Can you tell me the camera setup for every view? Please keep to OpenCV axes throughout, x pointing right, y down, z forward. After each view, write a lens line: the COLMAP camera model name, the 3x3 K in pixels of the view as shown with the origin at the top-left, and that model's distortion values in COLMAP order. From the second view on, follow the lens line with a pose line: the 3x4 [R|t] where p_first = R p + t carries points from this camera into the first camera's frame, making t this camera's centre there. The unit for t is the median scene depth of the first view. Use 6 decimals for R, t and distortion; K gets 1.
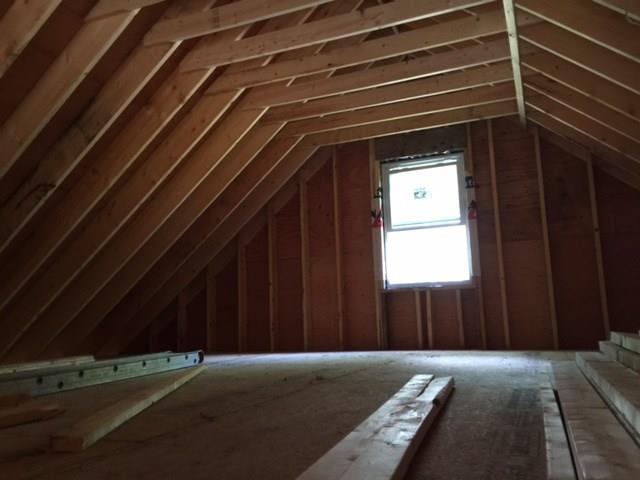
lens RADIAL K [[525.3, 0, 320.0], [0, 525.3, 240.0], [0, 0, 1]] dist [0.082969, -0.091478]
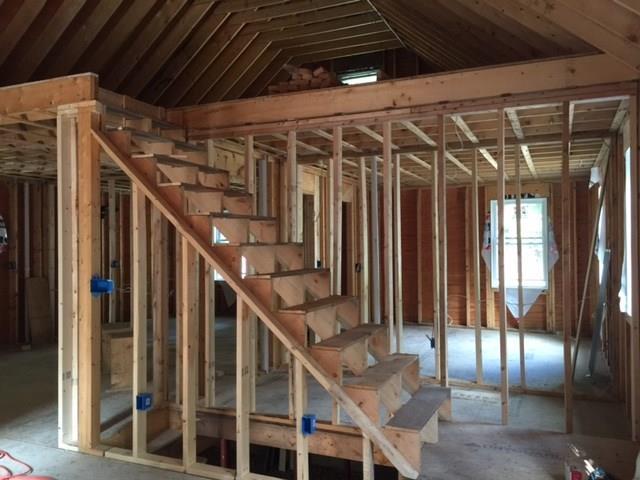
lens RADIAL K [[549.1, 0, 320.0], [0, 549.1, 240.0], [0, 0, 1]] dist [-0.003636, -0.003080]
pose [[0.998939, 0.028774, -0.035962, 0.191967], [-0.024024, 0.991718, 0.126165, 0.234377], [0.039295, -0.125167, 0.991357, -1.194151]]
